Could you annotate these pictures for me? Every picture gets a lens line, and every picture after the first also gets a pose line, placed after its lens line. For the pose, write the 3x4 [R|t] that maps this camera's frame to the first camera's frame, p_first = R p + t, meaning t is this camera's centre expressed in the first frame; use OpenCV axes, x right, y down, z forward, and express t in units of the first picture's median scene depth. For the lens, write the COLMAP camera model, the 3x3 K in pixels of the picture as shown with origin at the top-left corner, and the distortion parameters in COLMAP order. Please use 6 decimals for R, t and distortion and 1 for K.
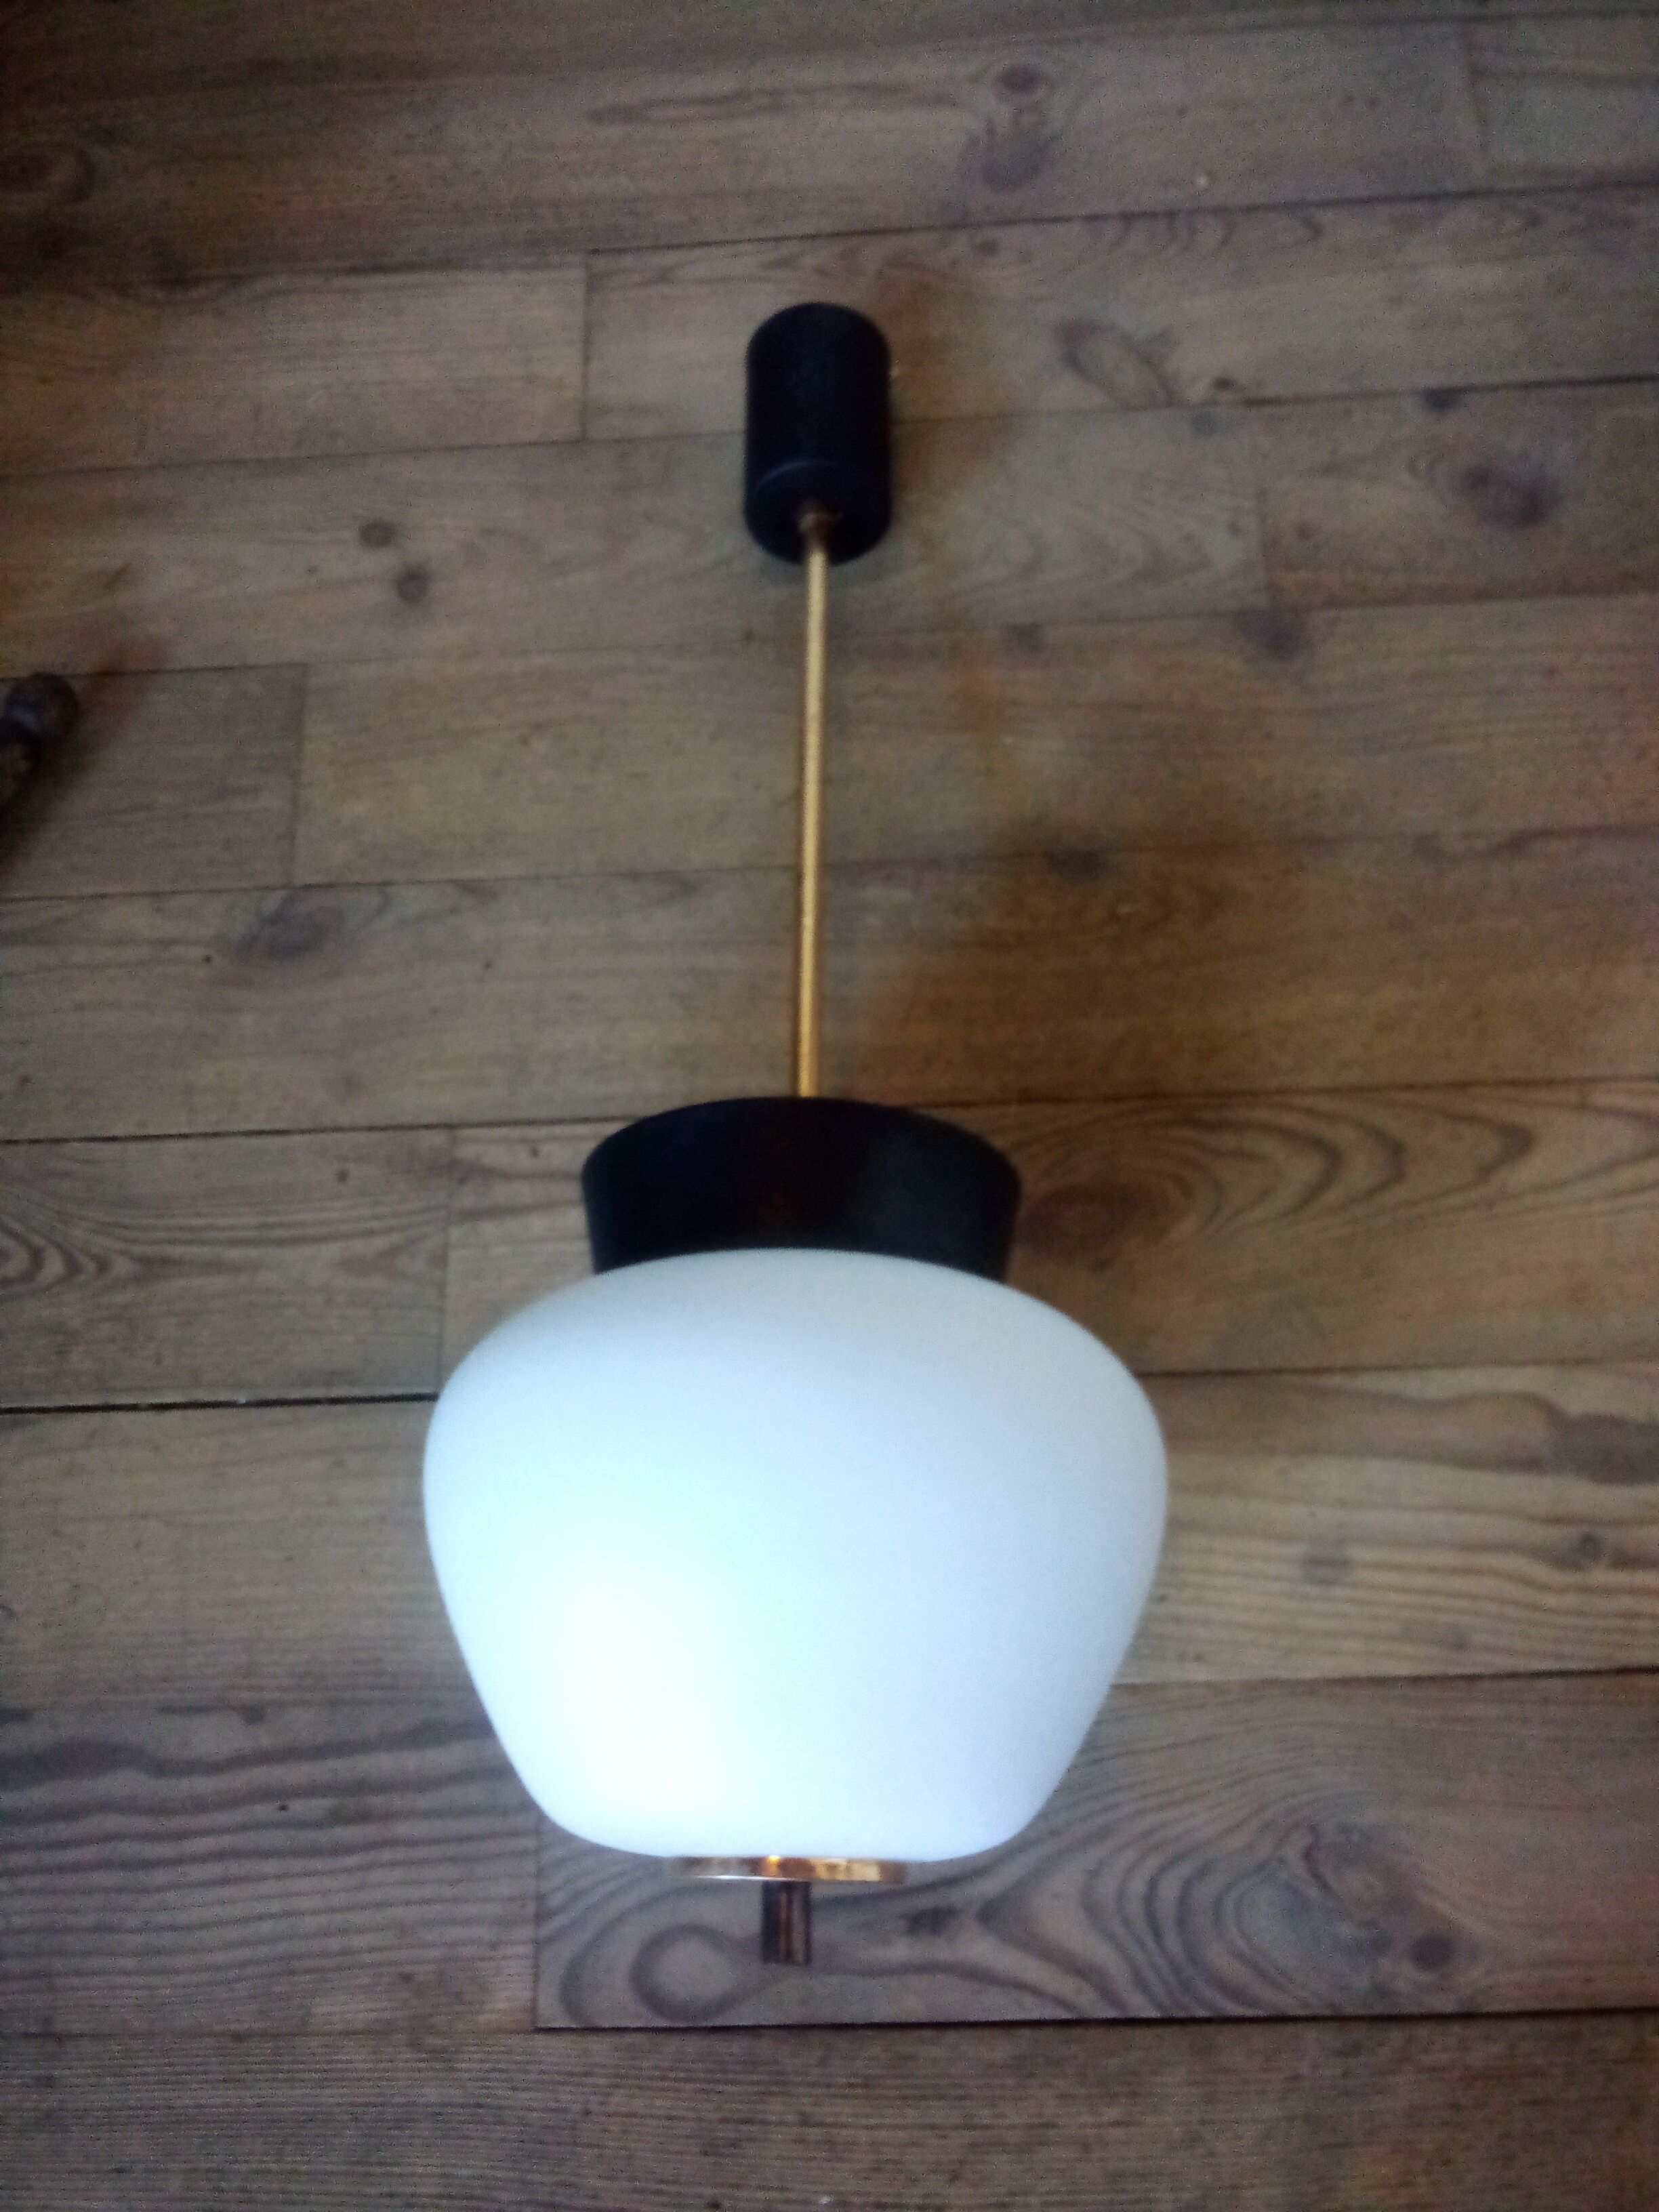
lens RADIAL K [[1773.5, 0, 844.4], [0, 1773.5, 1096.8], [0, 0, 1]] dist [0.027993, -0.064771]
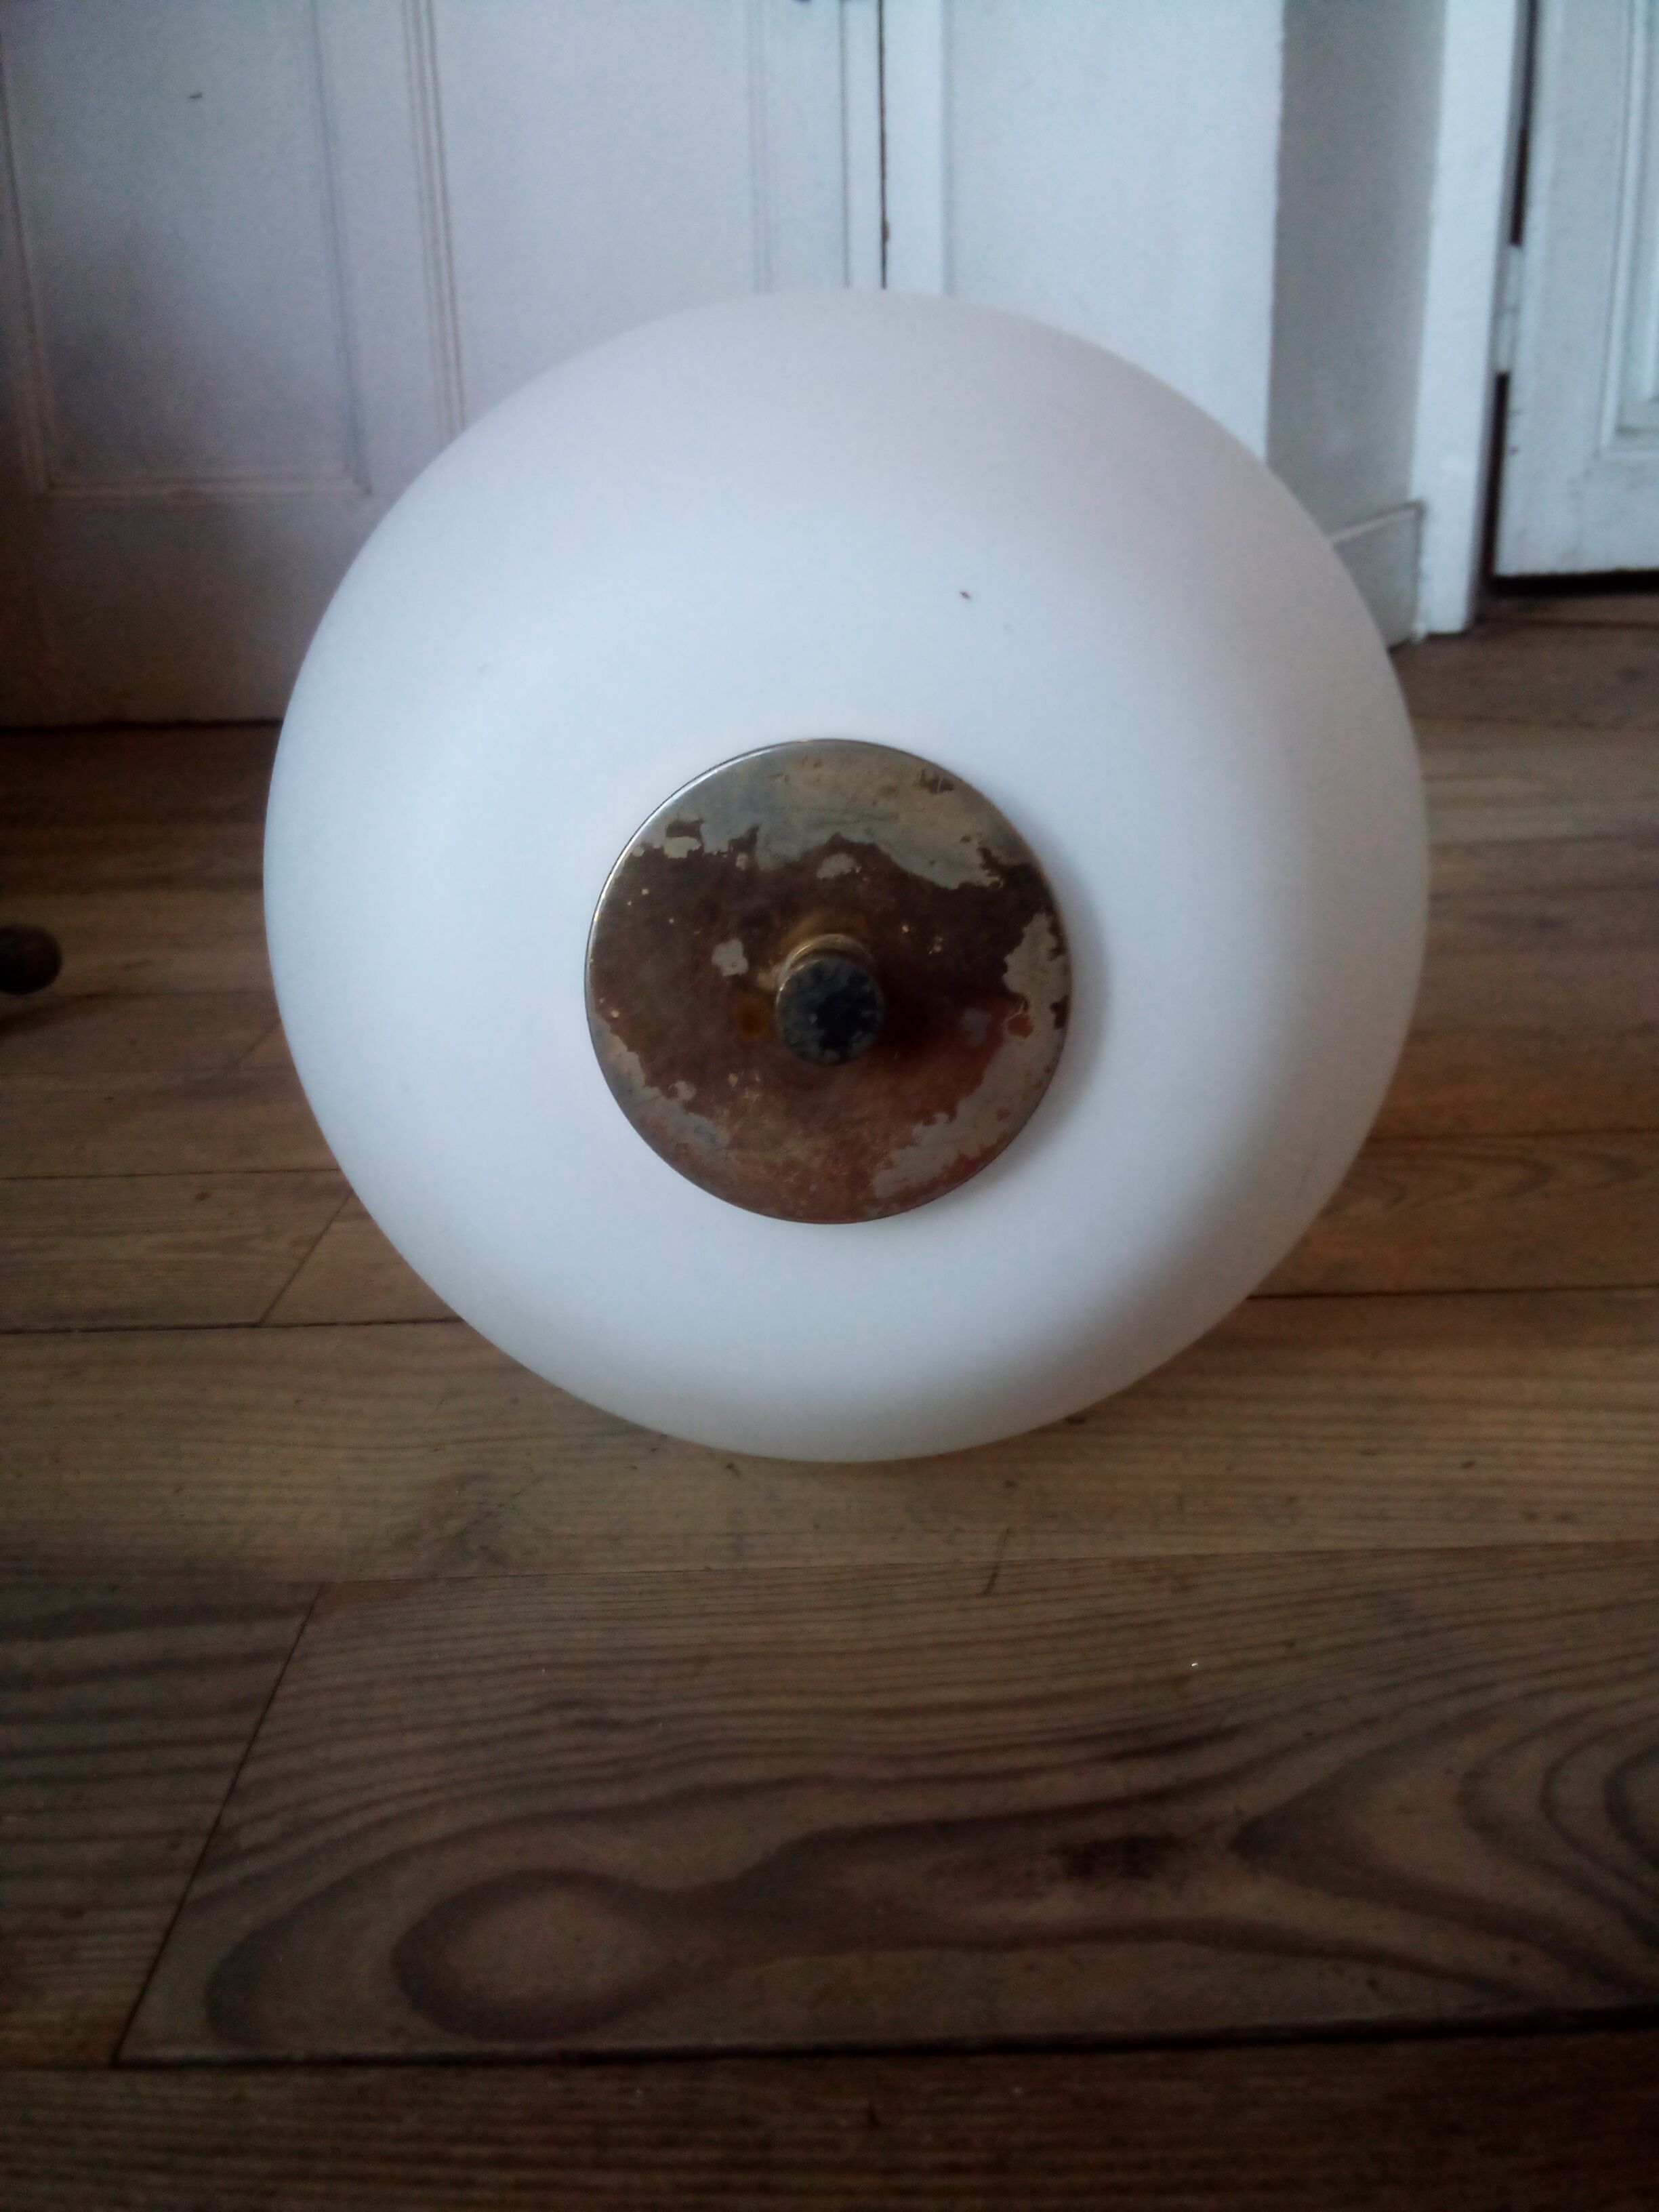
lens RADIAL K [[1773.5, 0, 834.3], [0, 1773.5, 1103.8], [0, 0, 1]] dist [0.027993, -0.064771]
pose [[0.999550, 0.029946, 0.001562, -0.024059], [-0.016671, 0.598244, -0.801140, 0.623853], [-0.024926, 0.800754, 0.598474, 0.537668]]
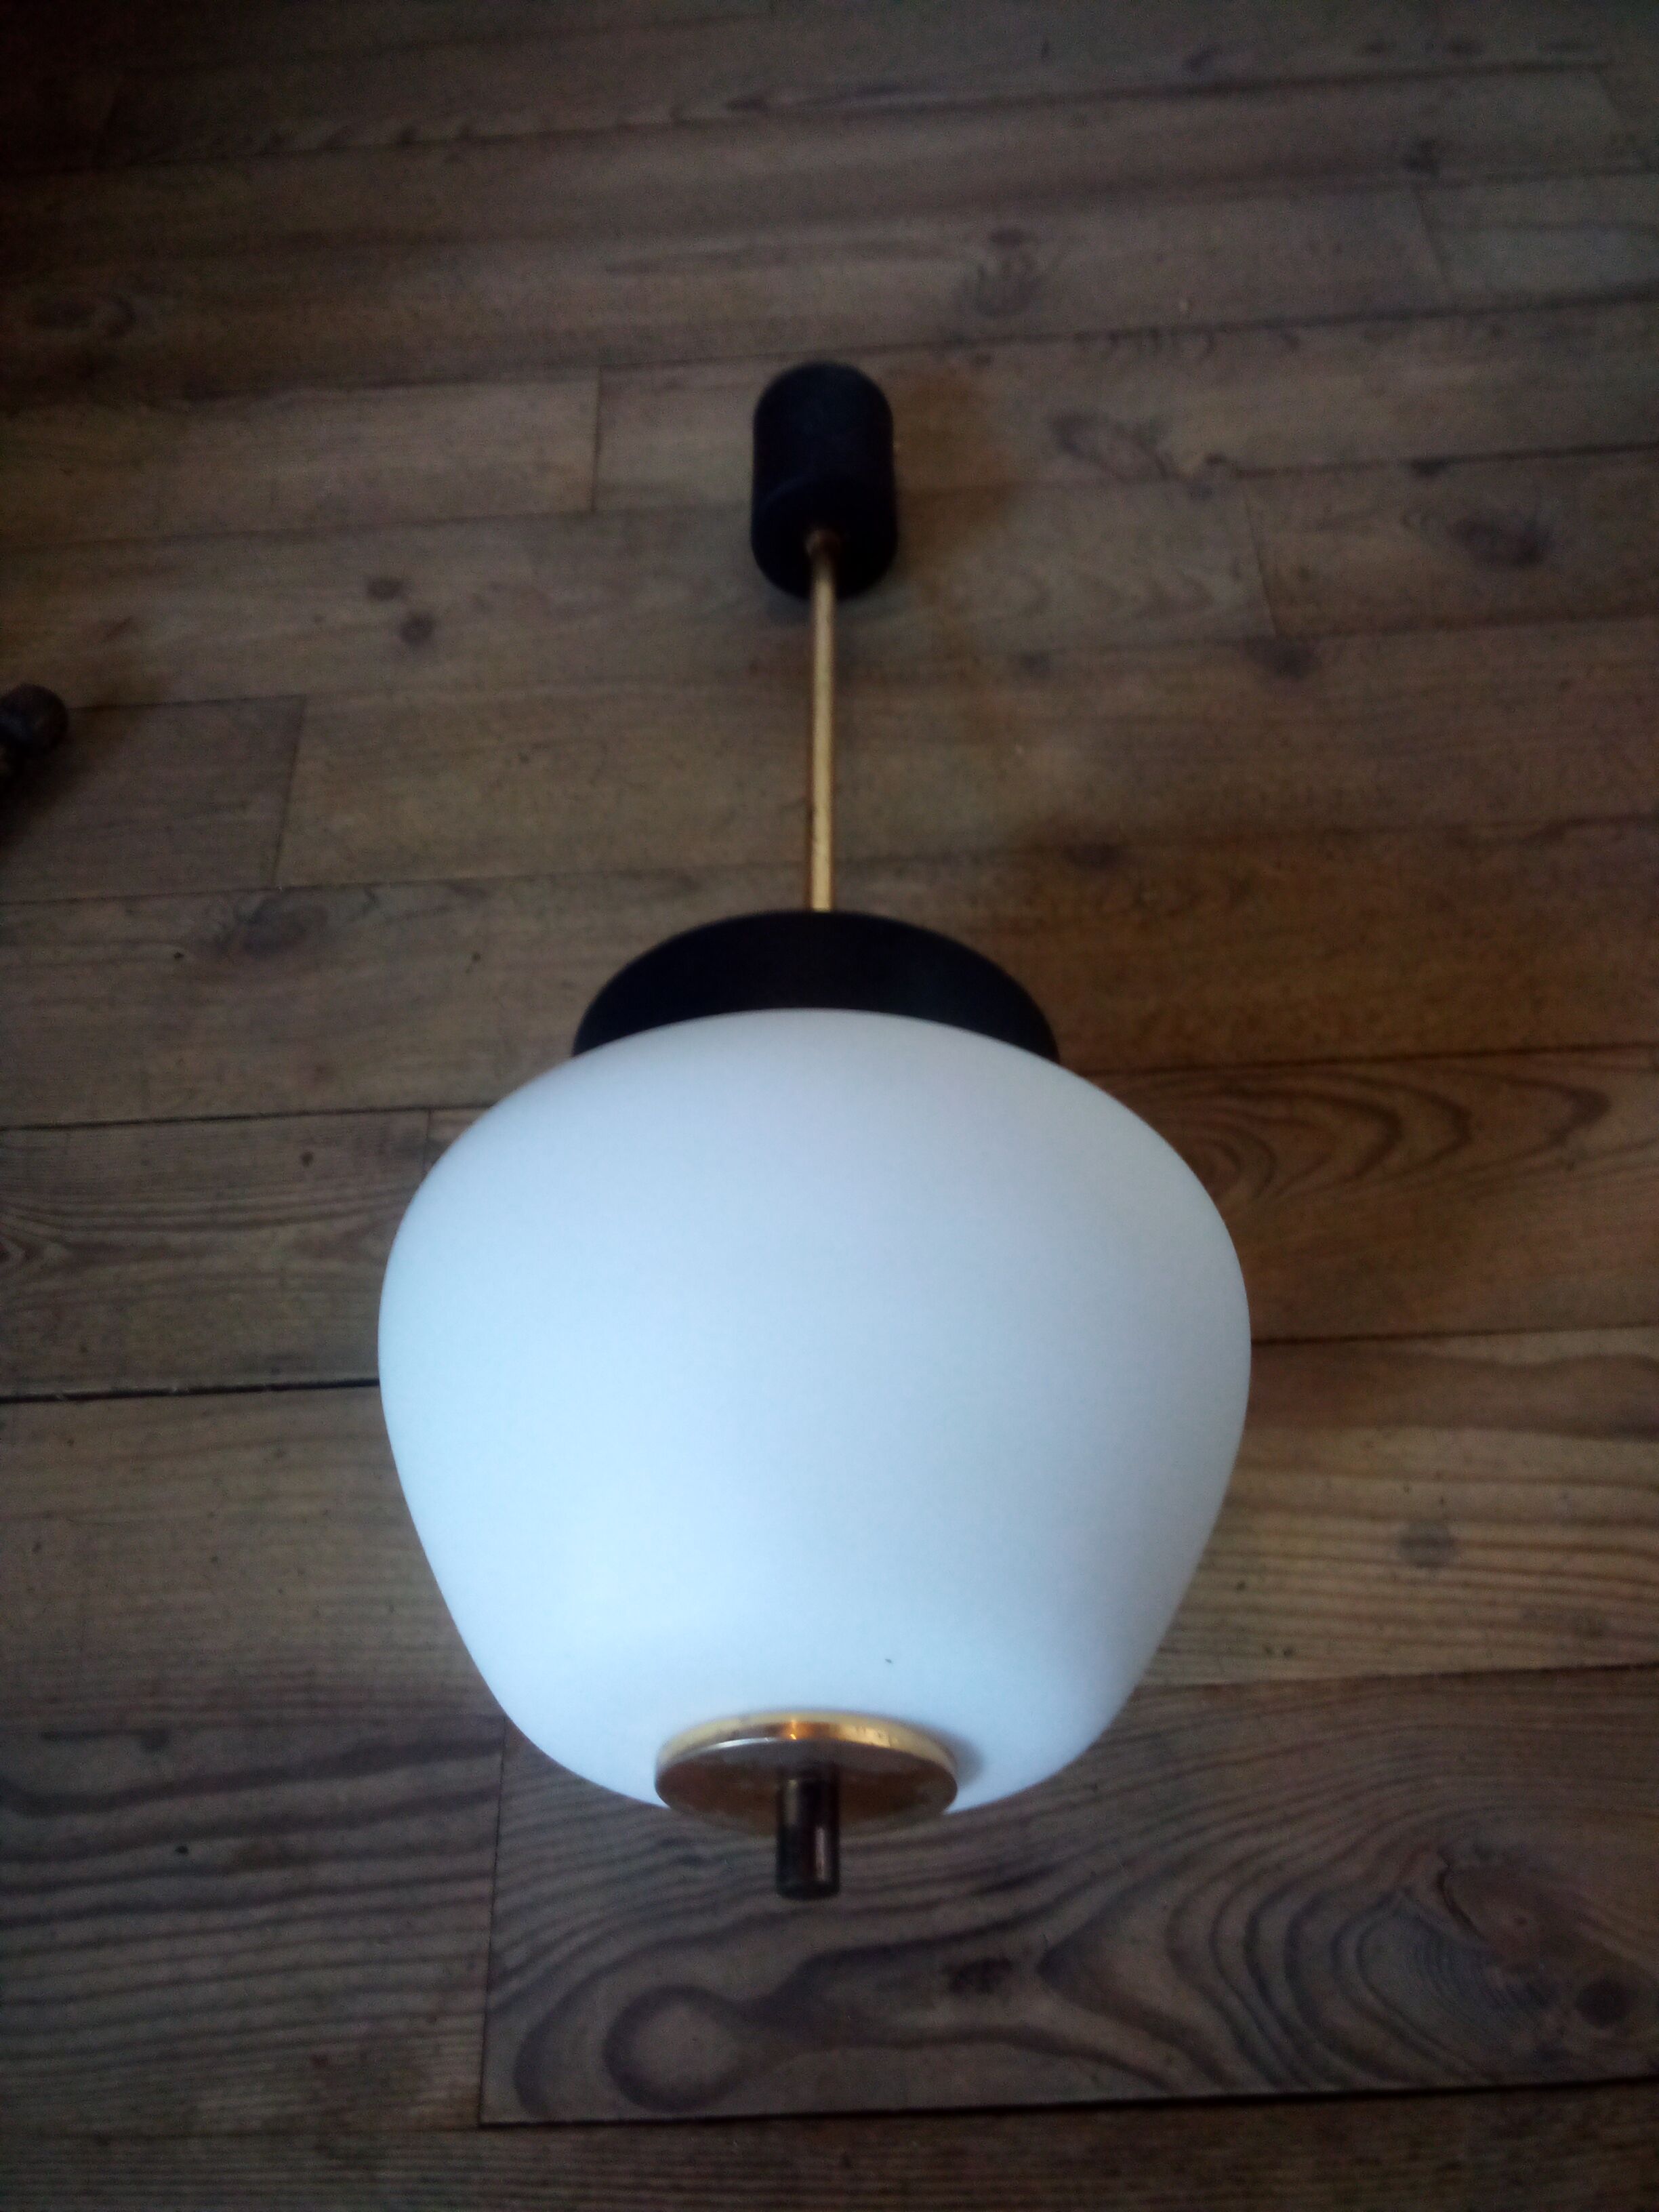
lens RADIAL K [[1773.5, 0, 832.7], [0, 1773.5, 1100.9], [0, 0, 1]] dist [0.027993, -0.064771]
pose [[0.999953, -0.001369, 0.009619, -0.022260], [0.003736, 0.968064, -0.250676, 0.251886], [-0.008969, 0.250700, 0.968023, 0.111710]]
